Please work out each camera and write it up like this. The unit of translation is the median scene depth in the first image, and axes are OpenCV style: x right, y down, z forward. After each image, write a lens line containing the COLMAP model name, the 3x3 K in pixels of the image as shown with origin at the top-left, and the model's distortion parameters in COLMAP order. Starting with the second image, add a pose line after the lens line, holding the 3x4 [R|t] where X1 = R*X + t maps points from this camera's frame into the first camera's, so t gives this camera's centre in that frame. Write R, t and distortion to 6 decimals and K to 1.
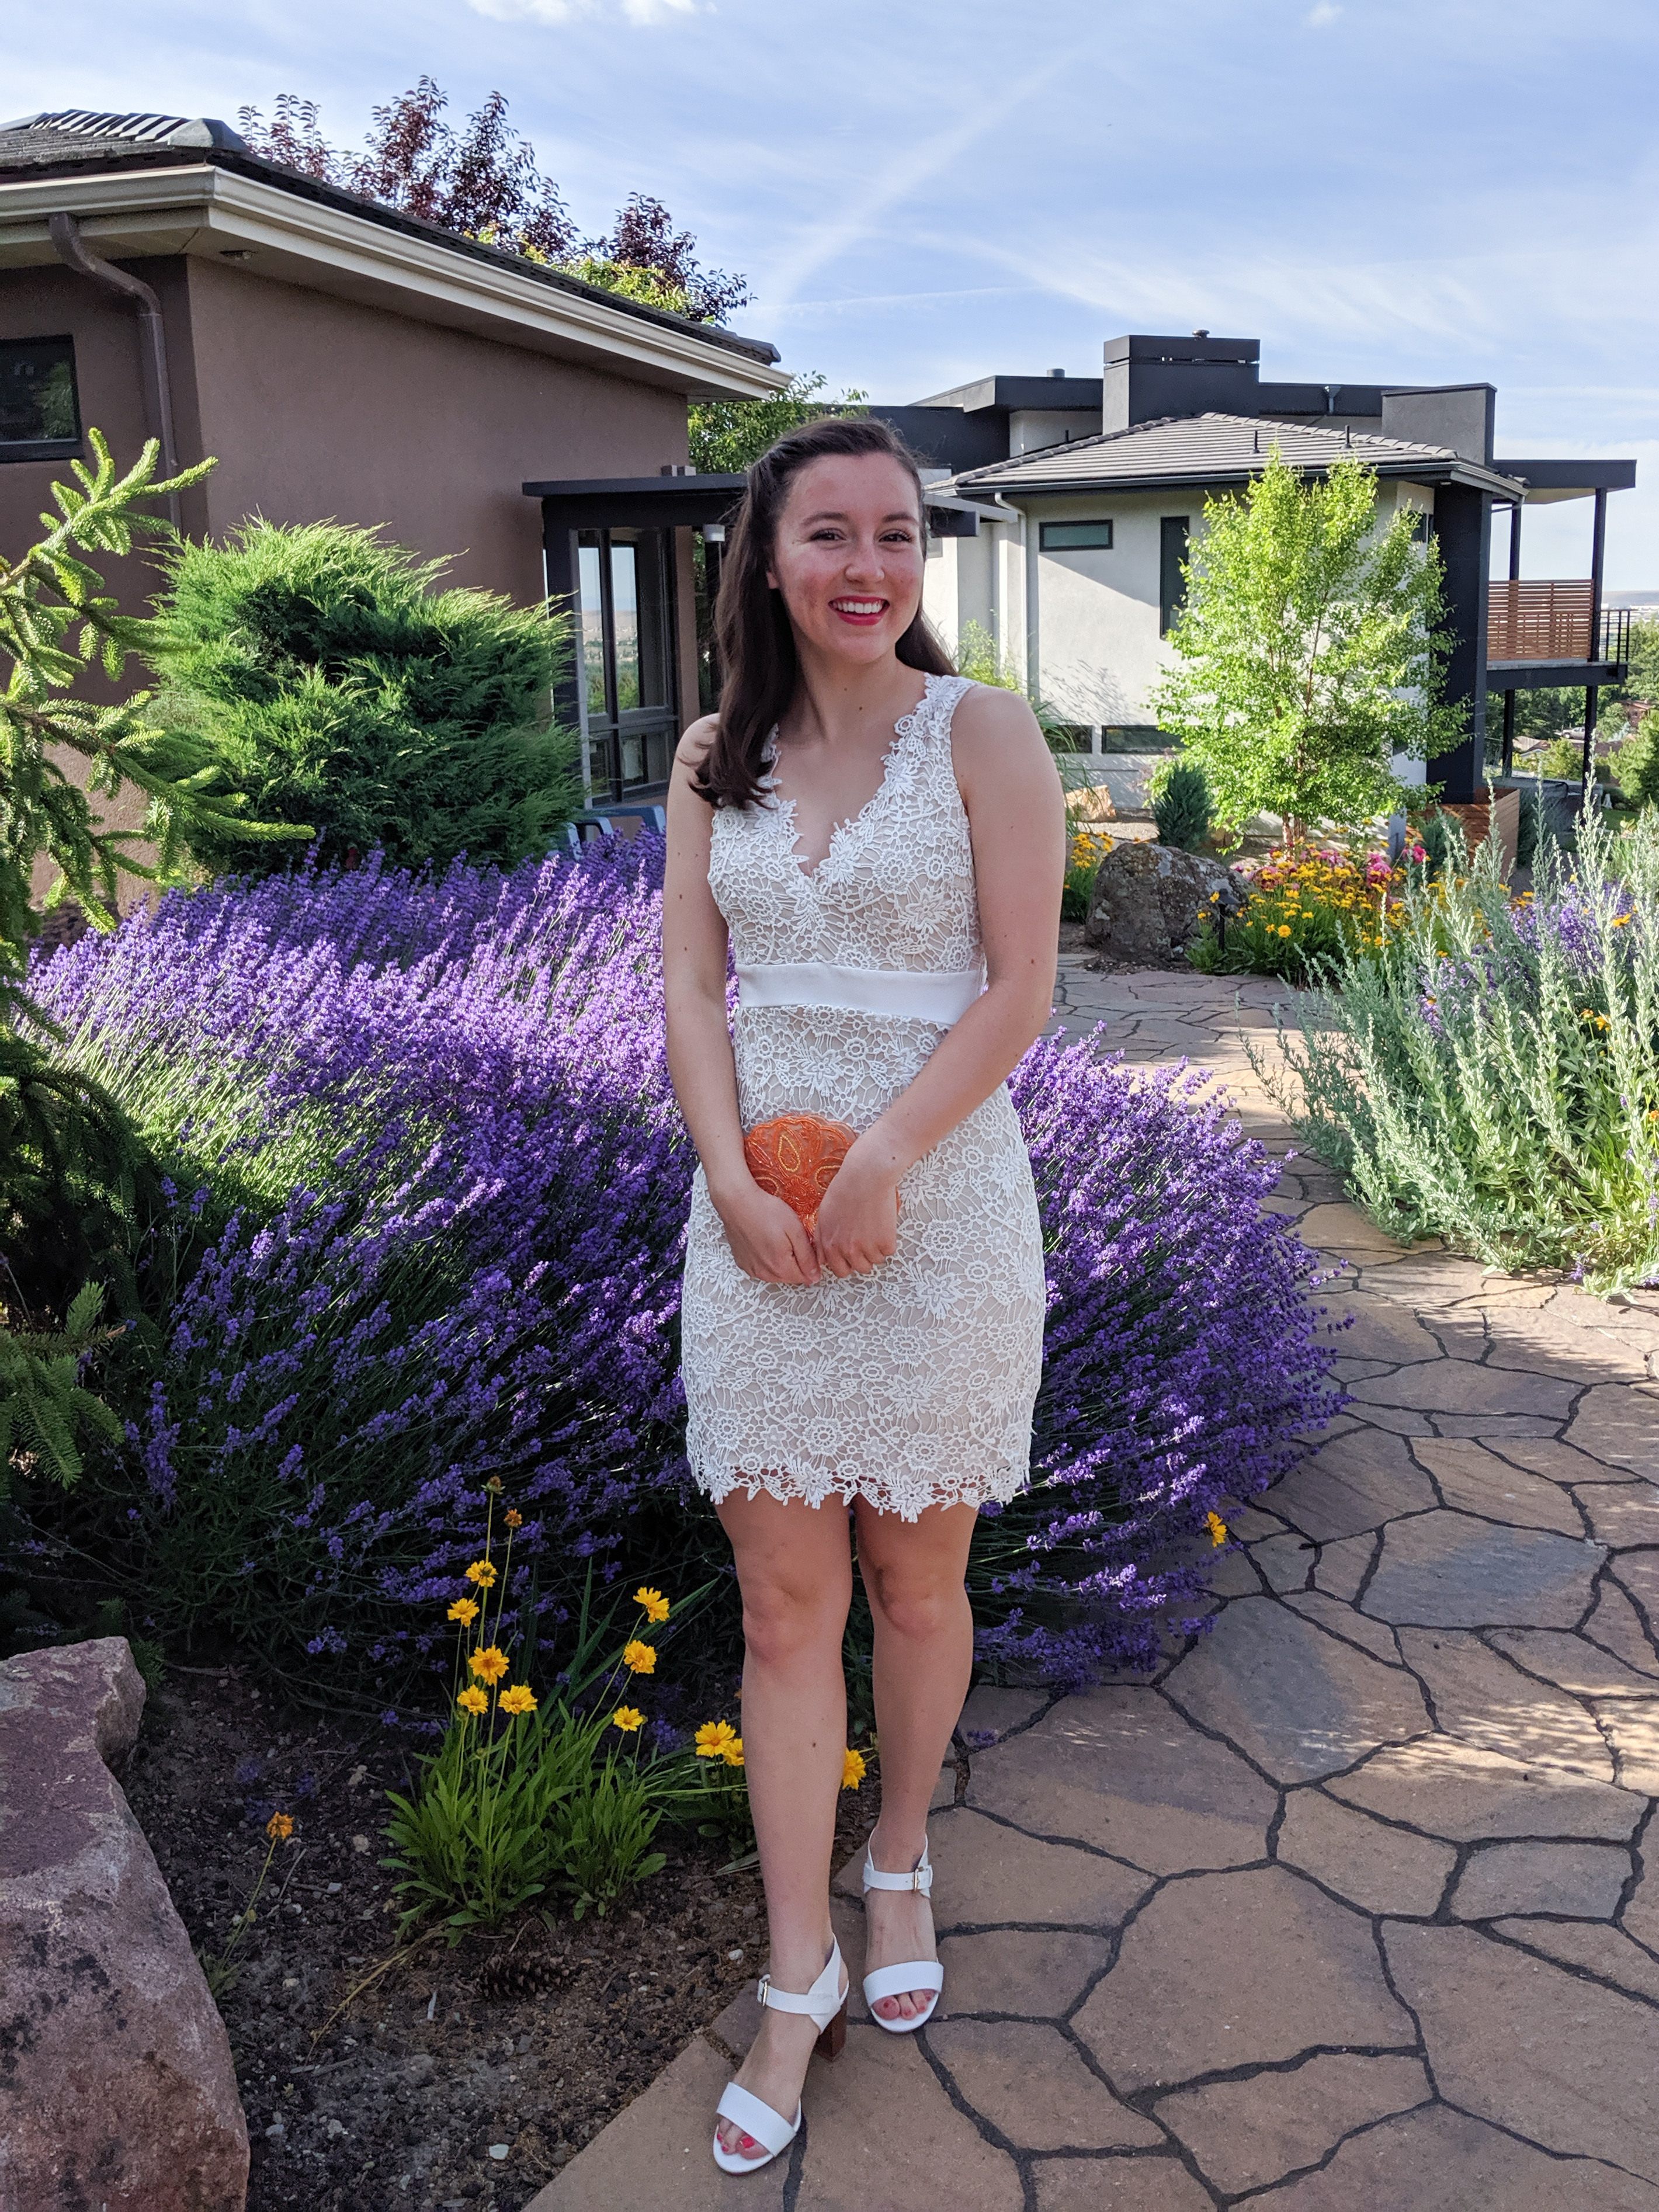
lens RADIAL K [[1901.6, 0, 877.2], [0, 1901.6, 1030.4], [0, 0, 1]] dist [-0.007378, 0.015708]
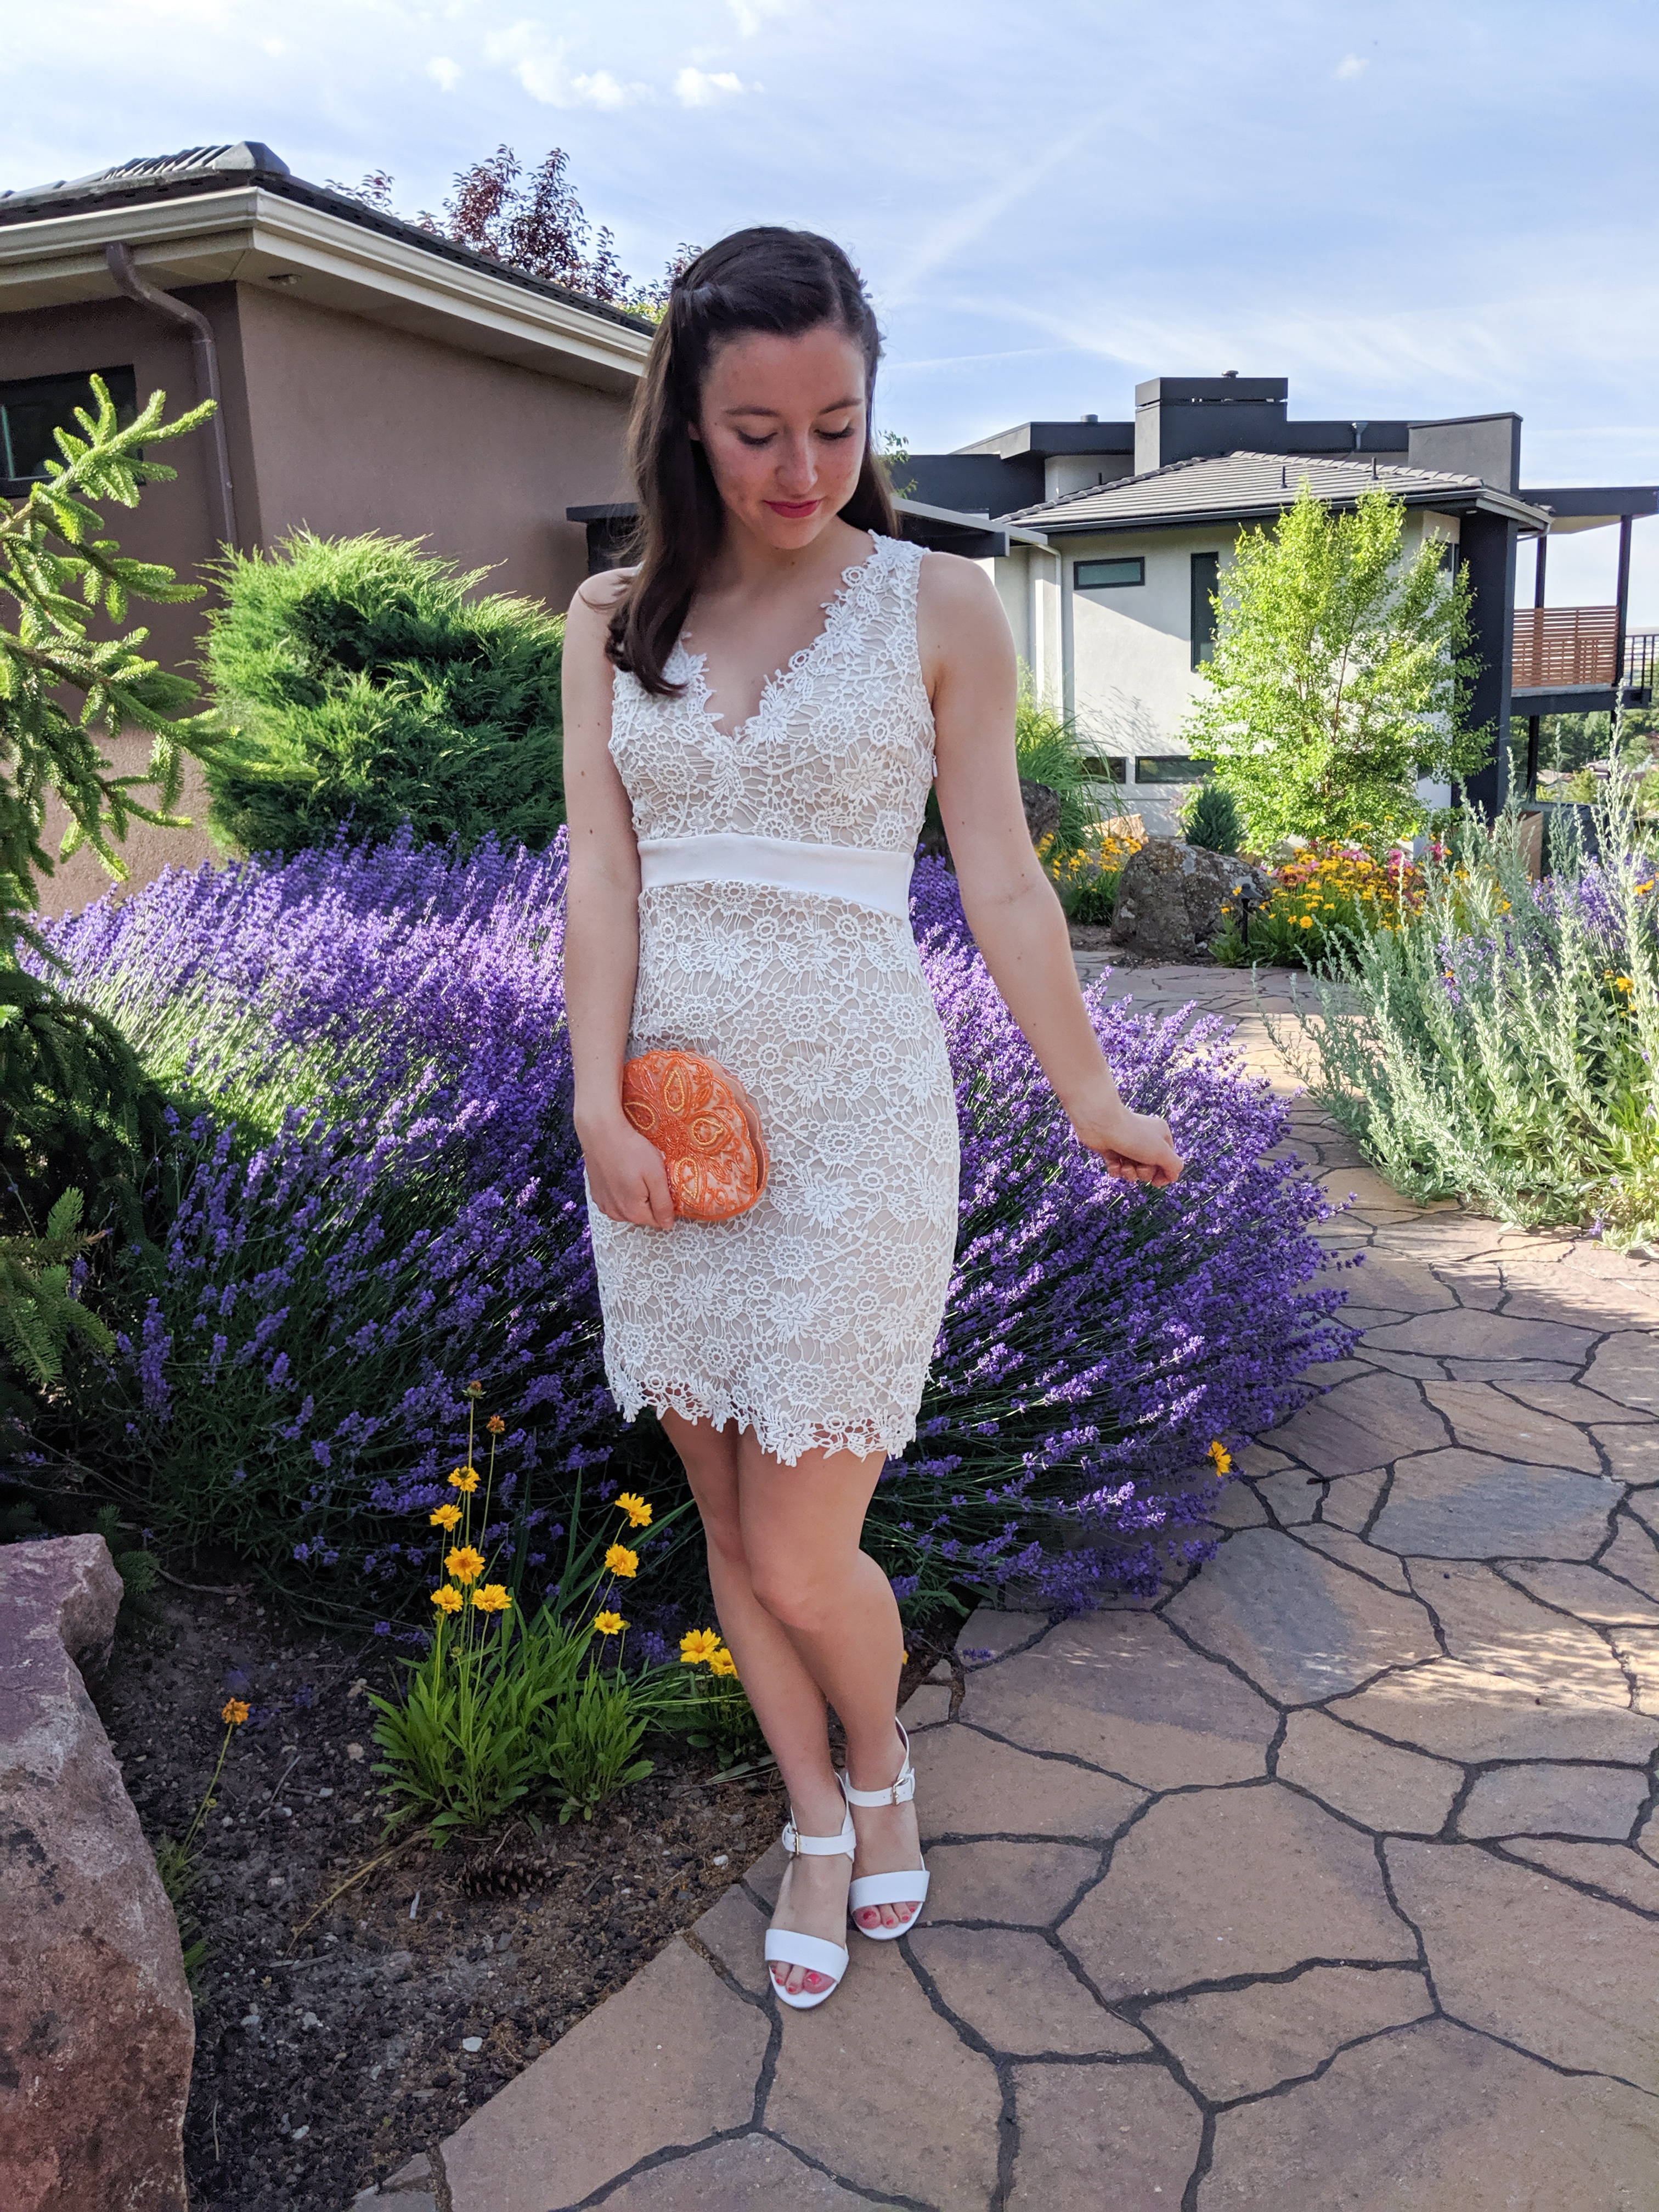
lens RADIAL K [[1795.3, 0, 829.5], [0, 1795.3, 1106.0], [0, 0, 1]] dist [-0.002732, 0.015512]
pose [[0.998563, -0.007087, -0.053118, 0.023553], [0.008486, 0.999622, 0.026152, 0.047520], [0.052913, -0.026565, 0.998246, 0.055186]]
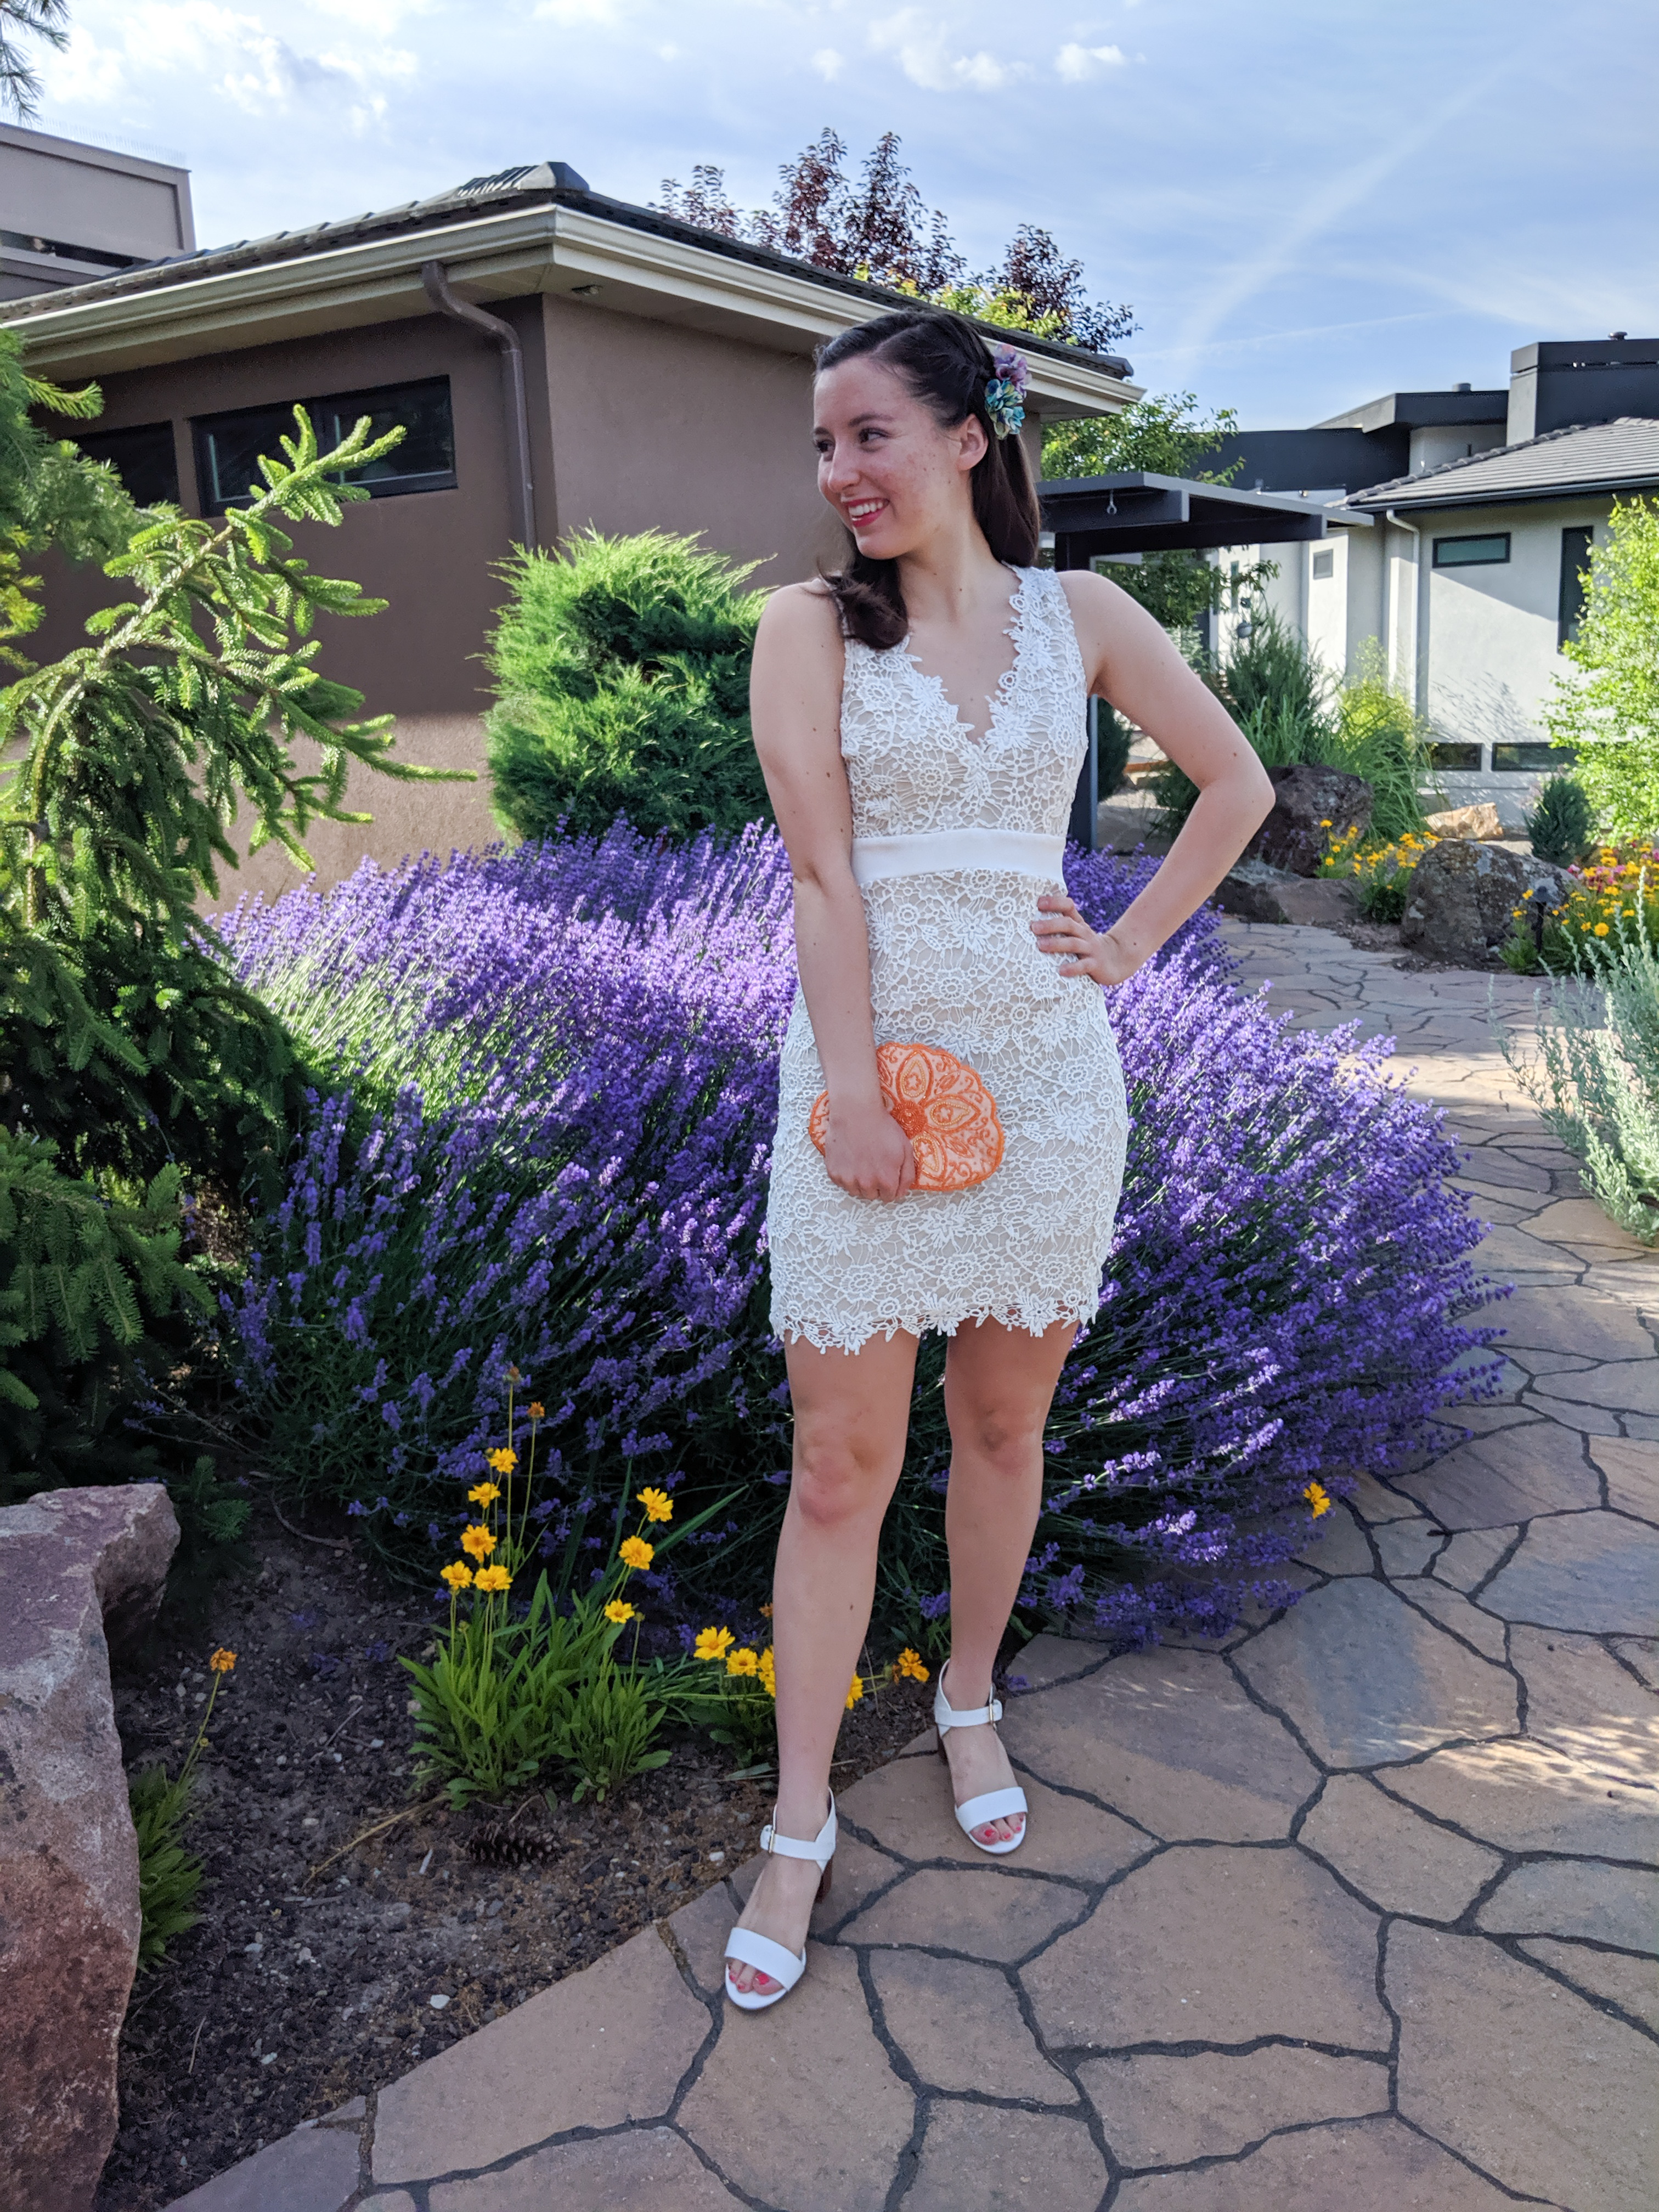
lens RADIAL K [[1795.6, 0, 809.7], [0, 1795.6, 1088.3], [0, 0, 1]] dist [-0.008795, 0.015122]
pose [[0.968634, 0.036107, -0.245855, 0.131657], [-0.029917, 0.999135, 0.028868, 0.034094], [0.246685, -0.020607, 0.968877, 0.066407]]
